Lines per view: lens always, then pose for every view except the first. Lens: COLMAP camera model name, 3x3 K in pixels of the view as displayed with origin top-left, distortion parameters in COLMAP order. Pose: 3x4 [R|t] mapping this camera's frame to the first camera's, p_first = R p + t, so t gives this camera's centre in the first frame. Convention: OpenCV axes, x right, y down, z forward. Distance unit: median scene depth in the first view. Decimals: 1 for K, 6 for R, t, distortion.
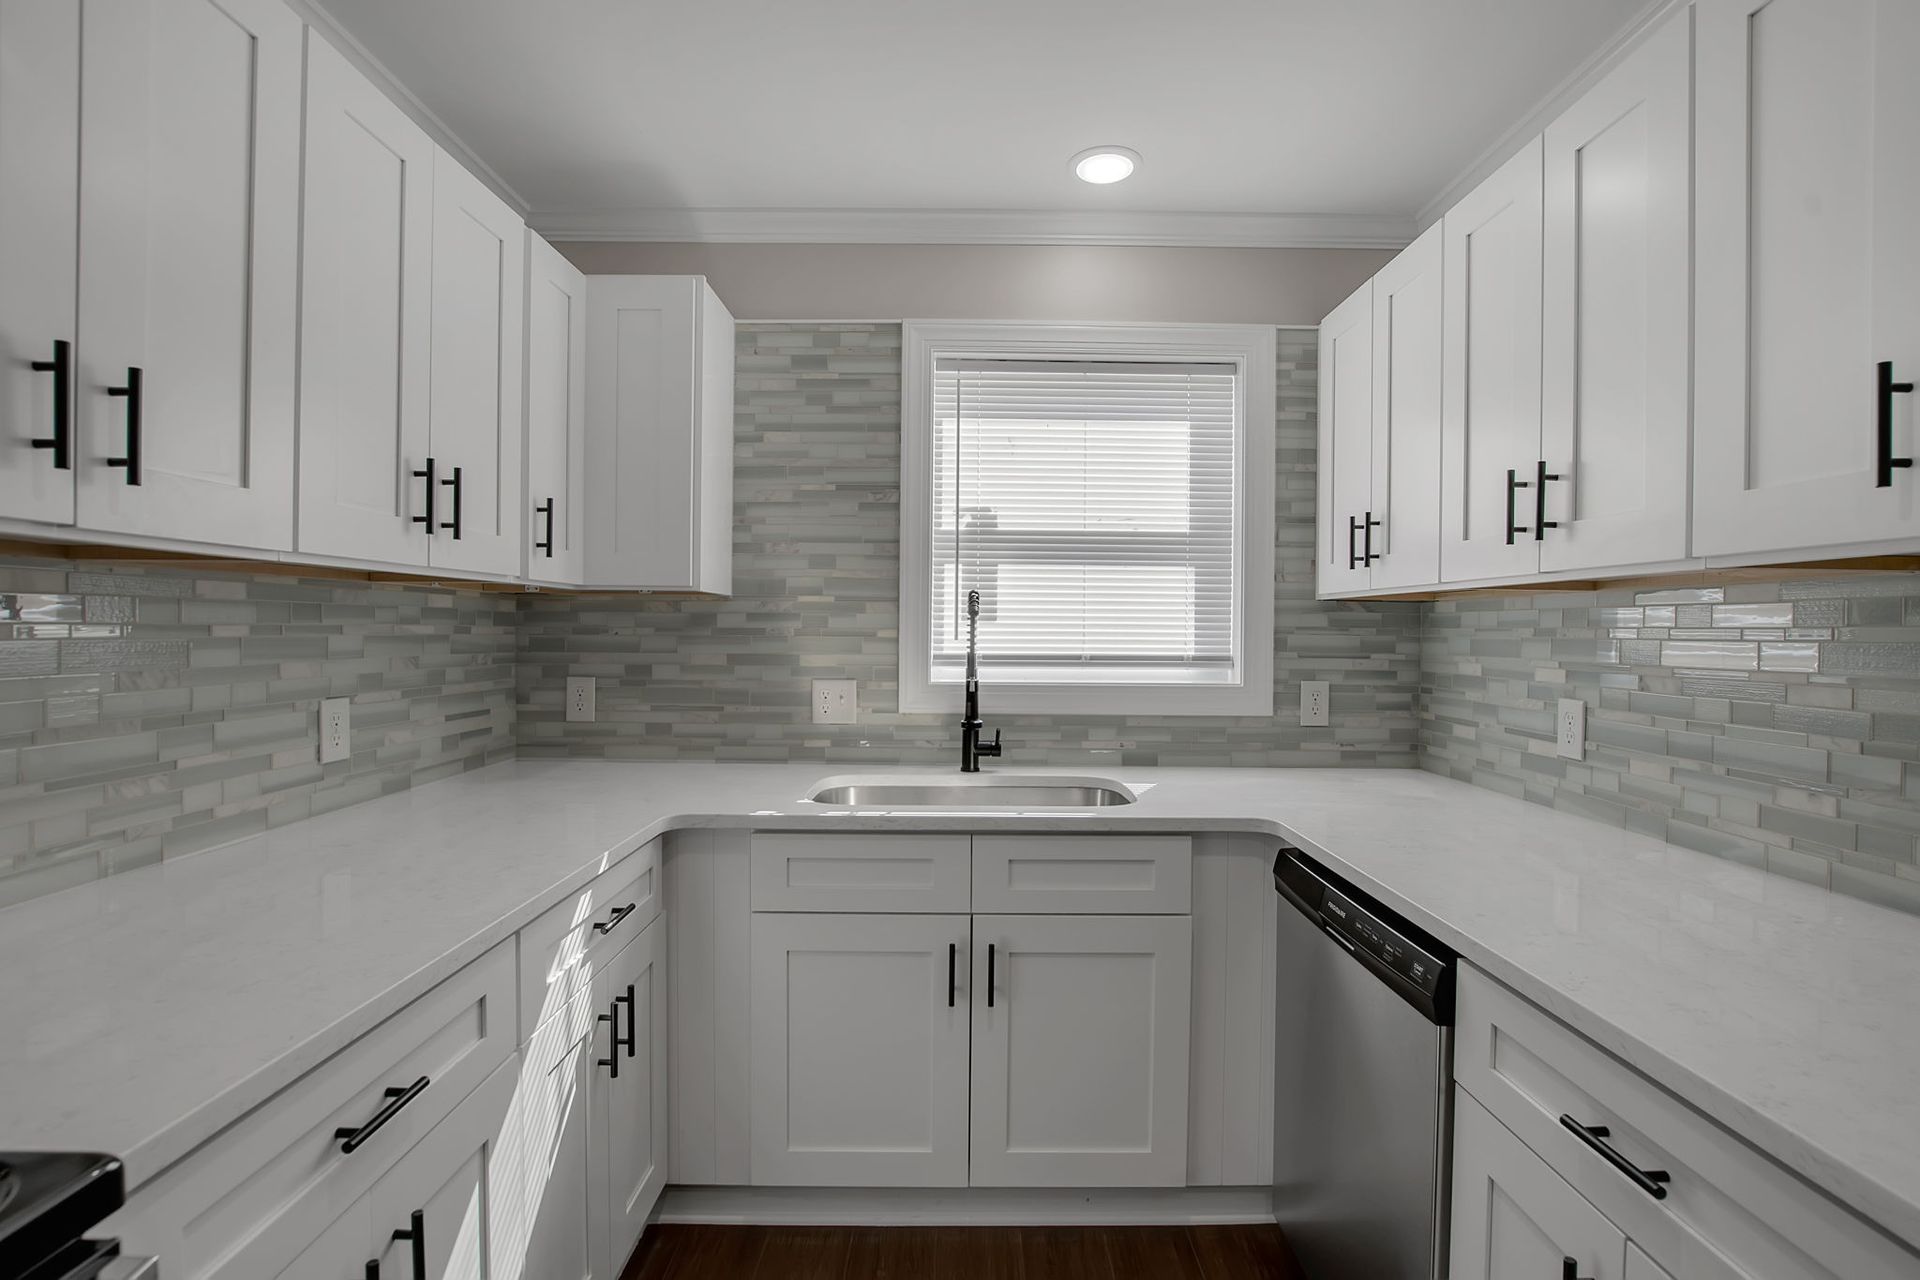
lens RADIAL K [[869.6, 0, 973.3], [0, 869.6, 639.1], [0, 0, 1]] dist [-0.037296, 0.000645]
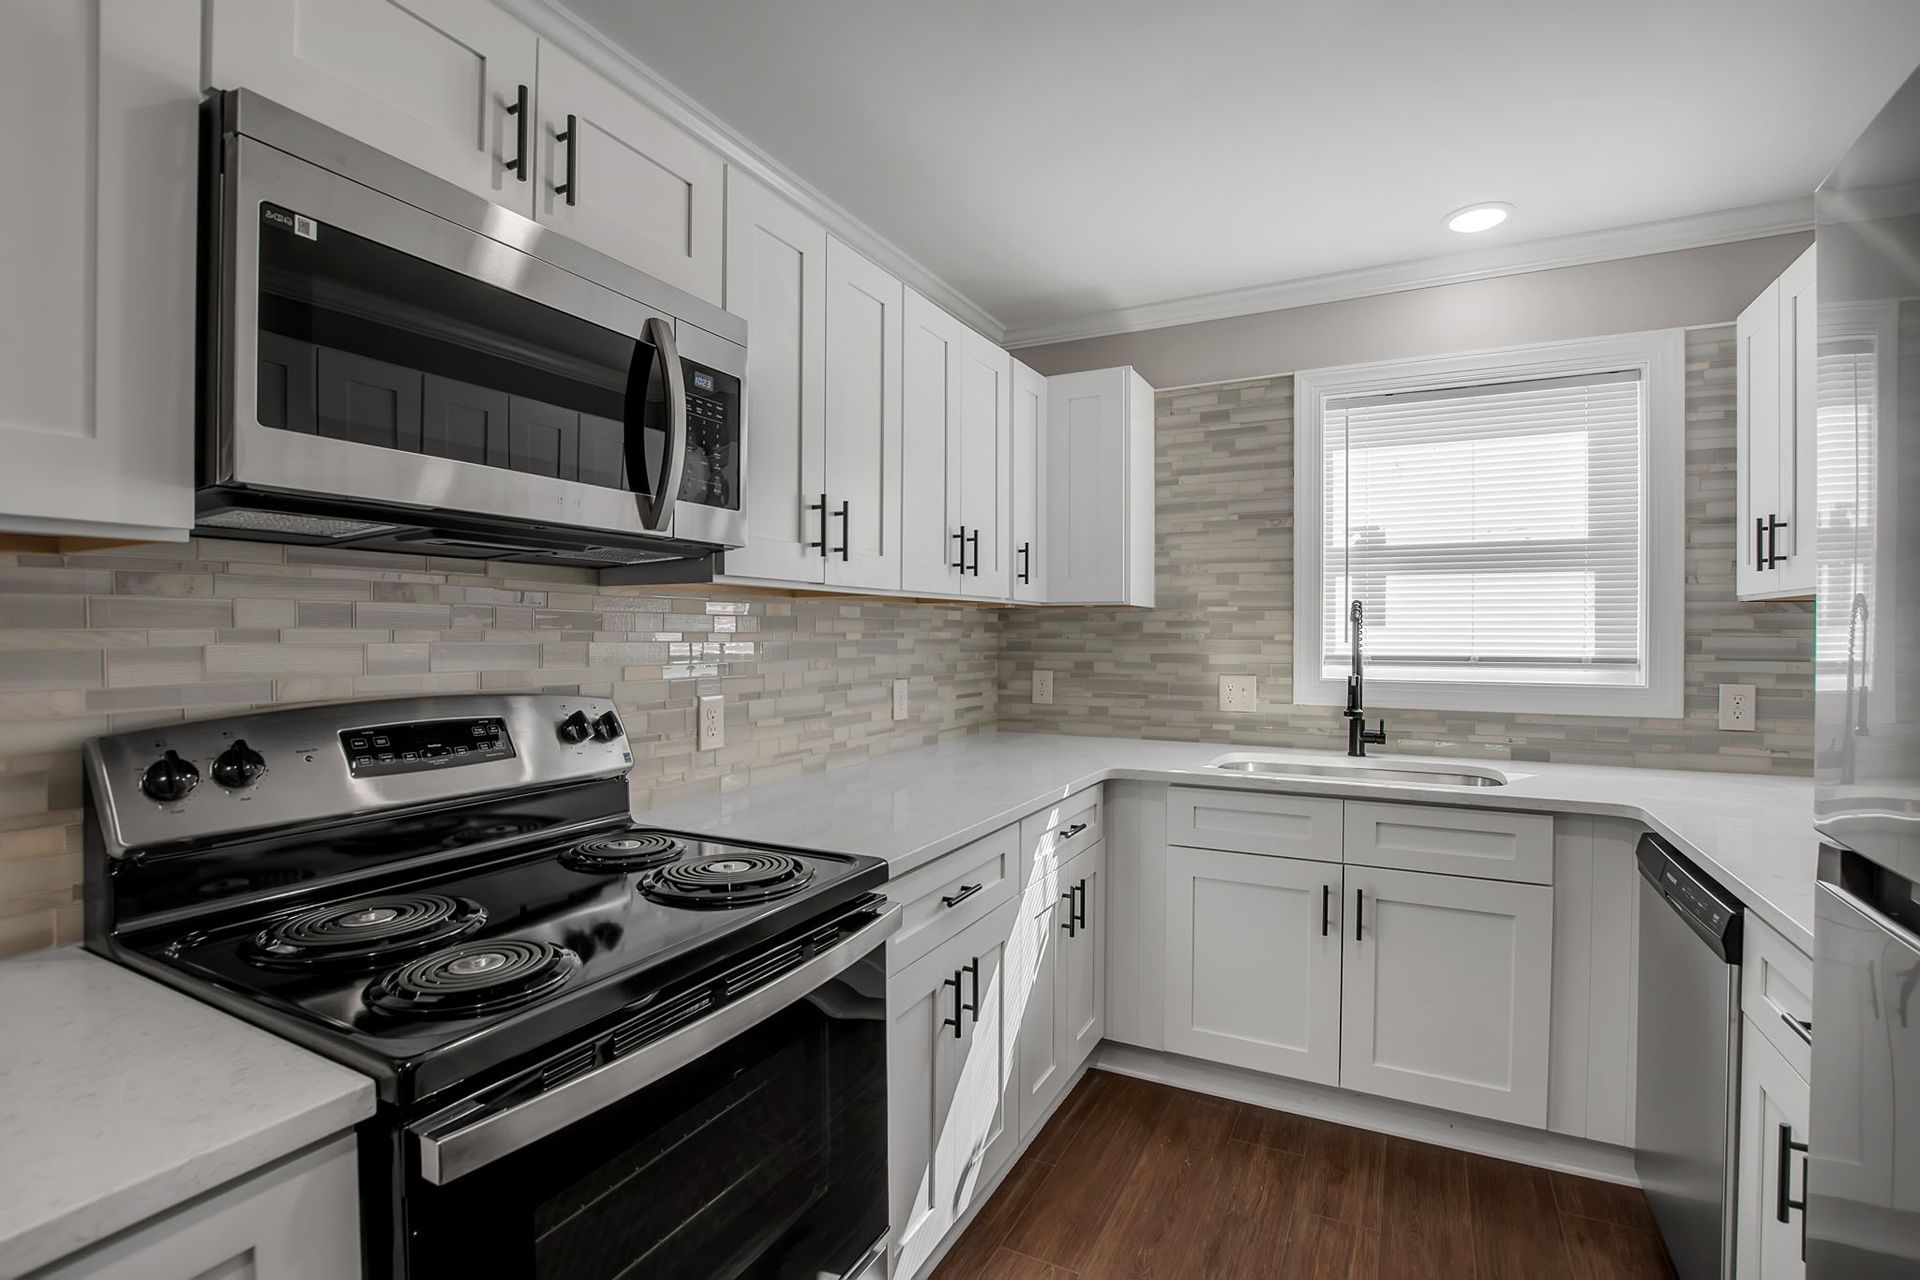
lens RADIAL K [[905.2, 0, 963.2], [0, 905.2, 637.6], [0, 0, 1]] dist [-0.027630, 0.001850]
pose [[0.884725, -0.003034, -0.466103, 0.089800], [-0.000951, 0.999965, -0.008314, 0.004864], [0.466112, 0.007799, 0.884691, -0.297647]]
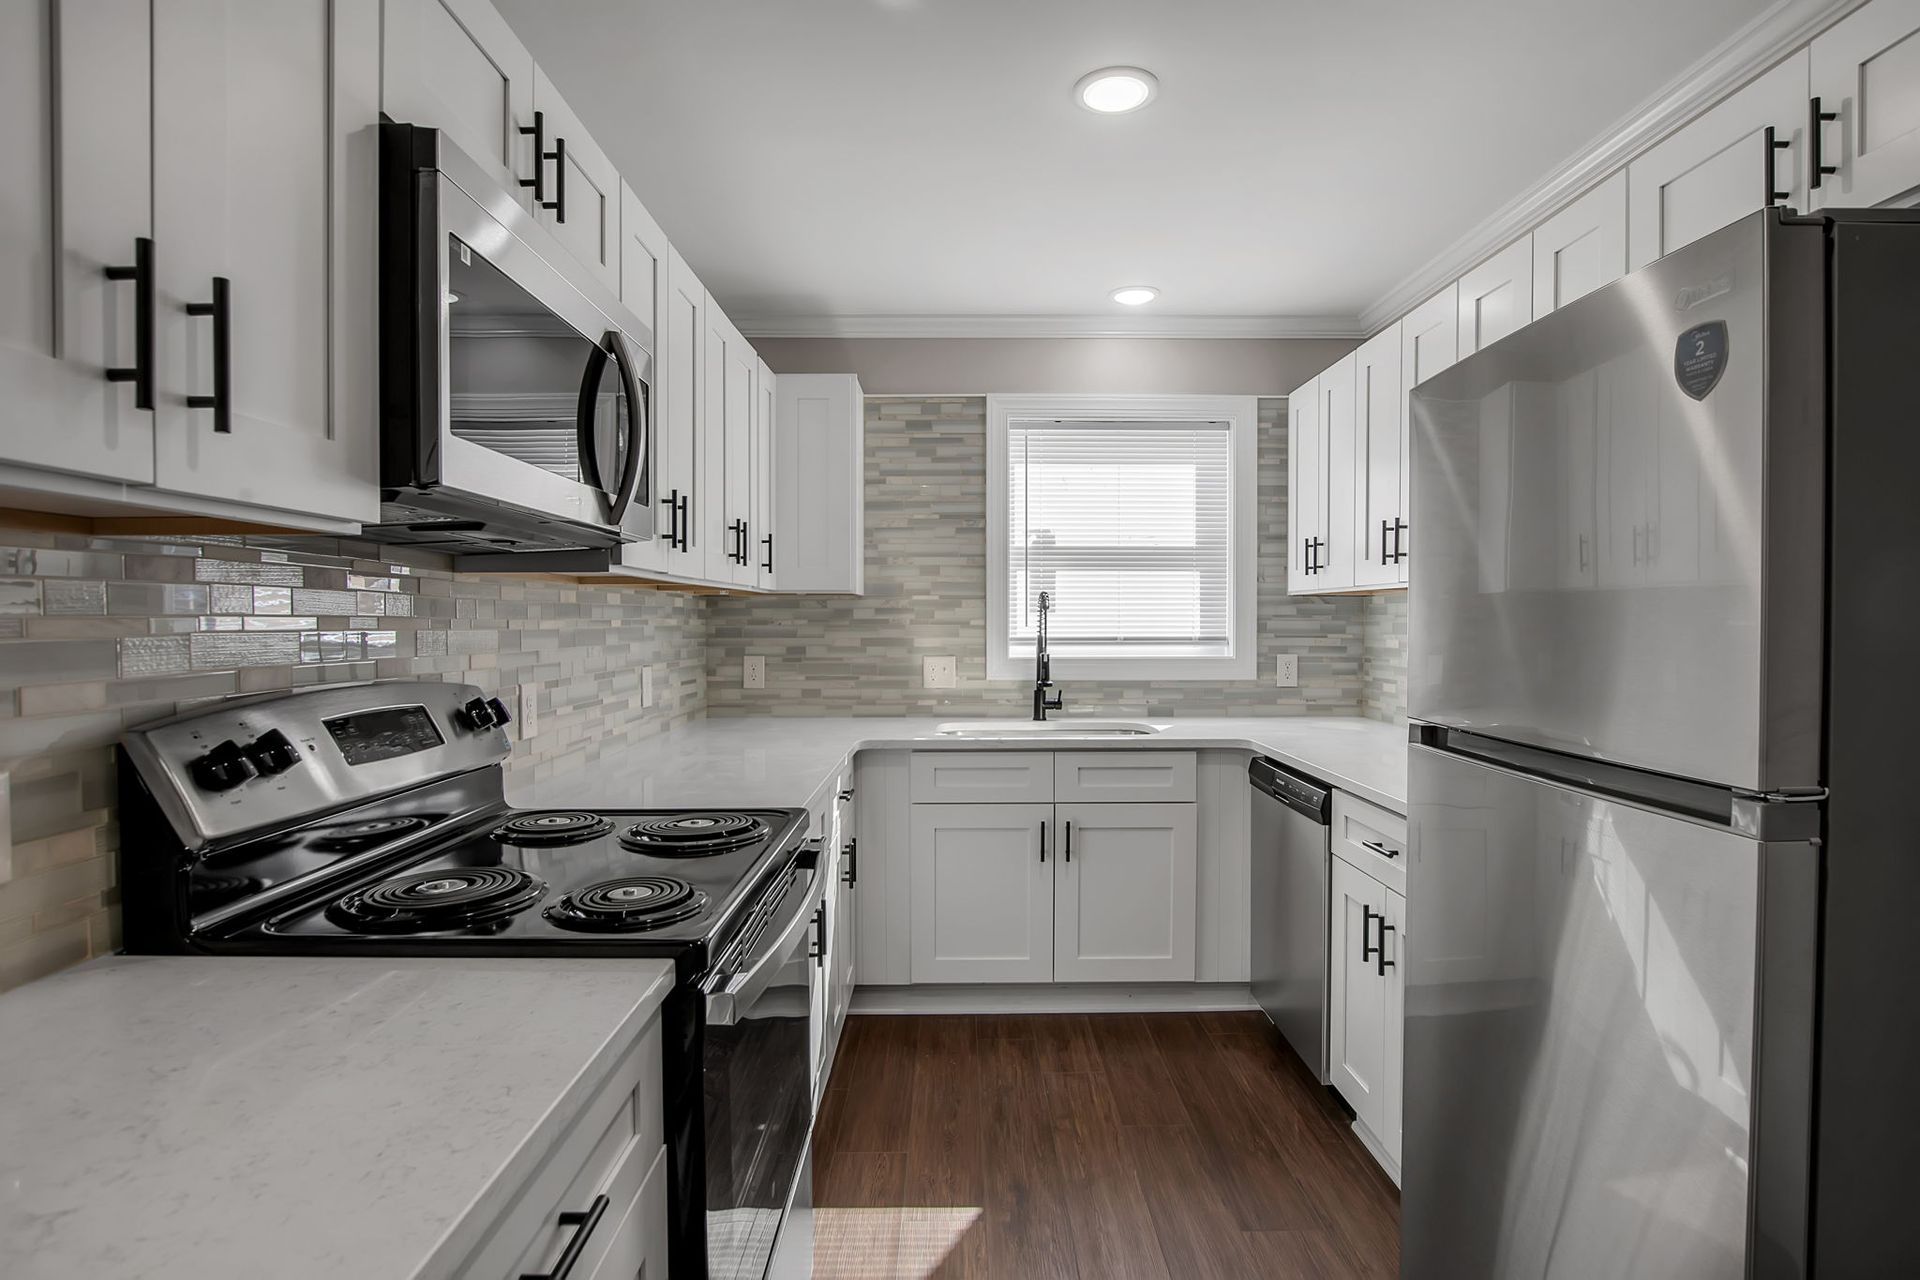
lens RADIAL K [[1016.8, 0, 968.3], [0, 1016.8, 640.7], [0, 0, 1]] dist [-0.030280, 0.001560]
pose [[0.999901, -0.008924, 0.010904, -0.131819], [0.008827, 0.999921, 0.008944, 0.008188], [-0.010983, -0.008847, 0.999901, -0.616182]]
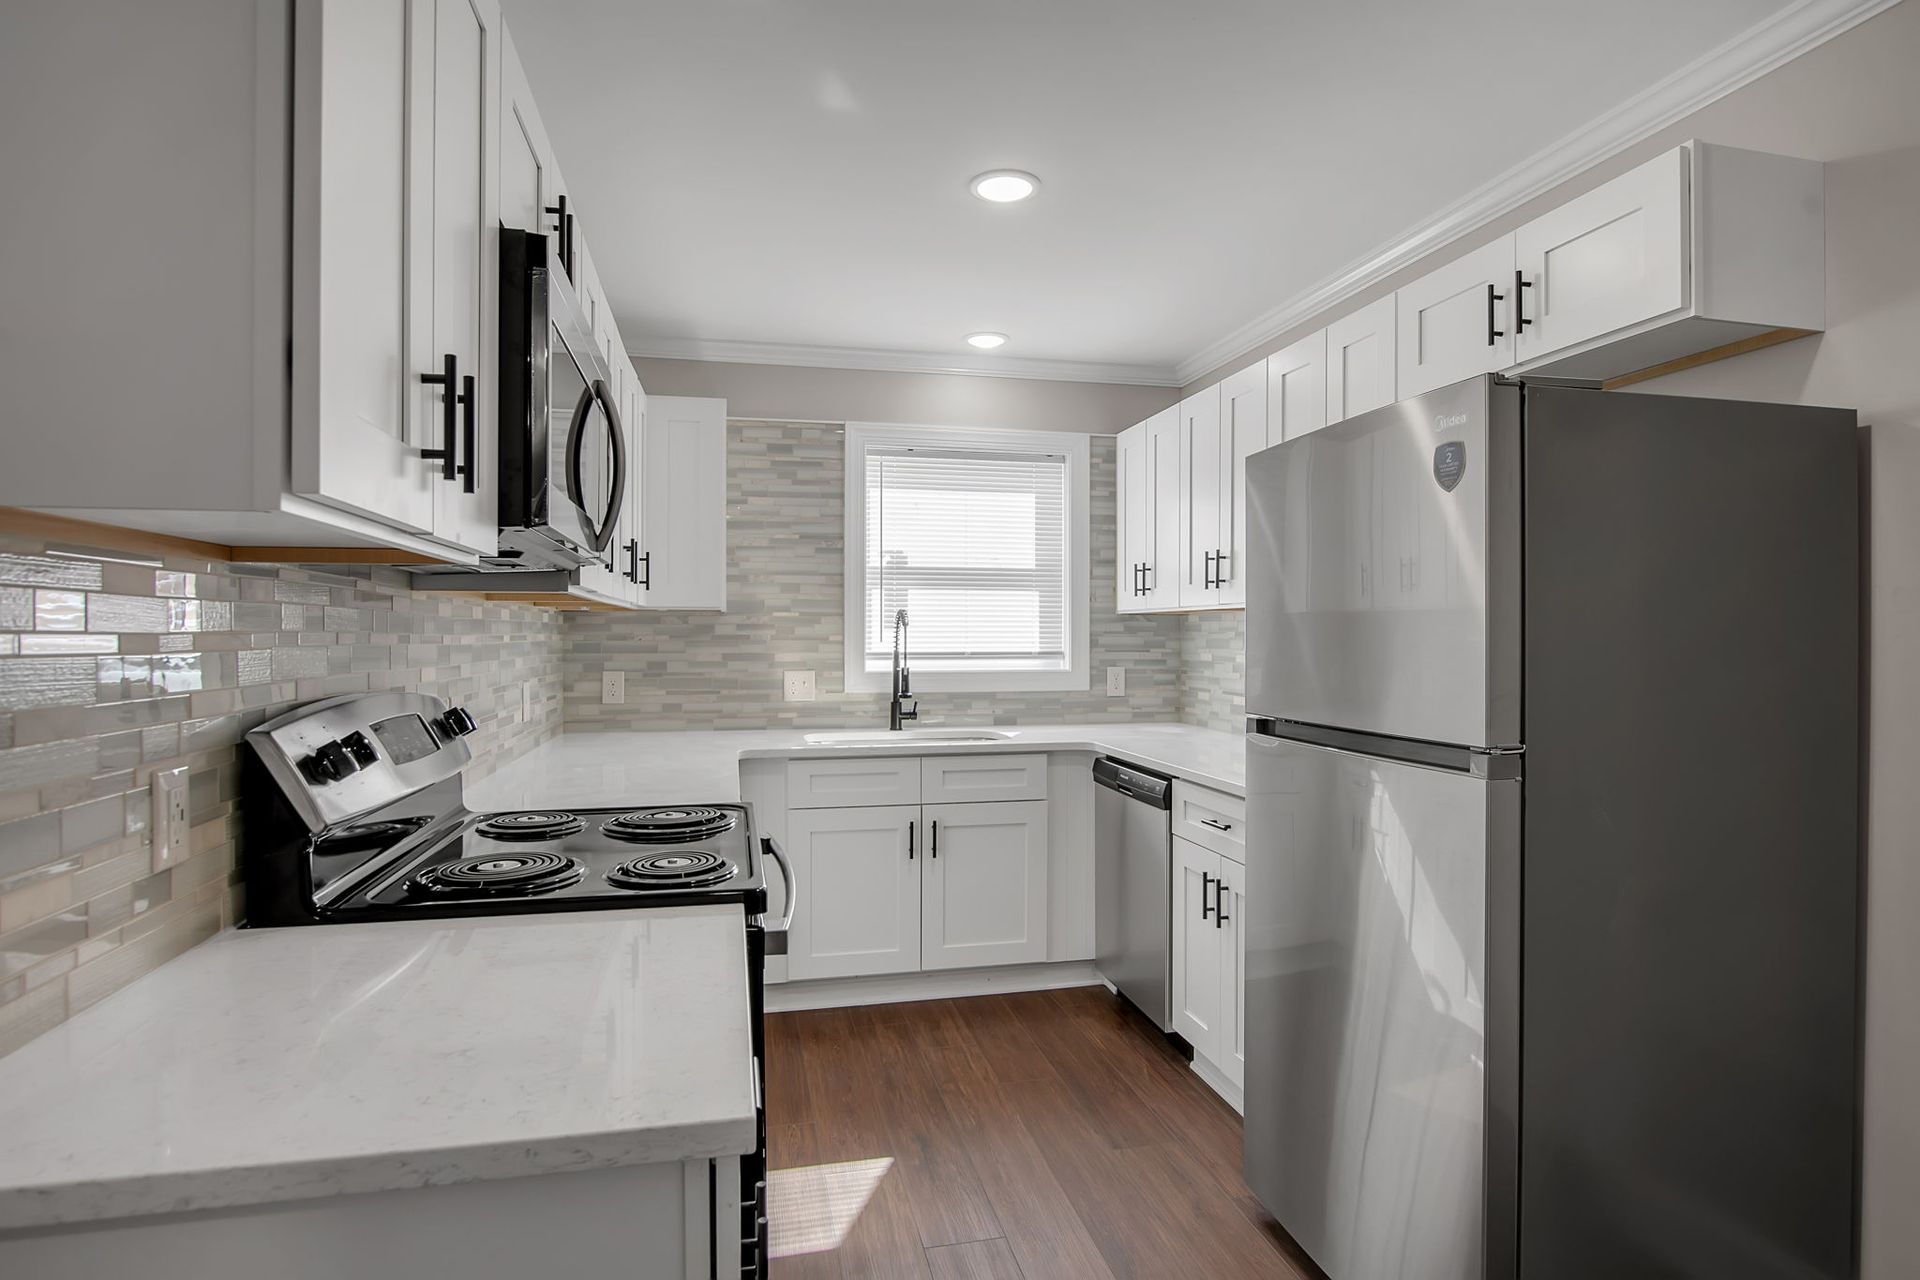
lens RADIAL K [[1092.7, 0, 988.5], [0, 1092.7, 637.5], [0, 0, 1]] dist [-0.036587, 0.000683]
pose [[0.969814, -0.007820, 0.243721, -0.296835], [0.009922, 0.999923, -0.007398, 0.008545], [-0.243644, 0.009593, 0.969817, -0.827650]]
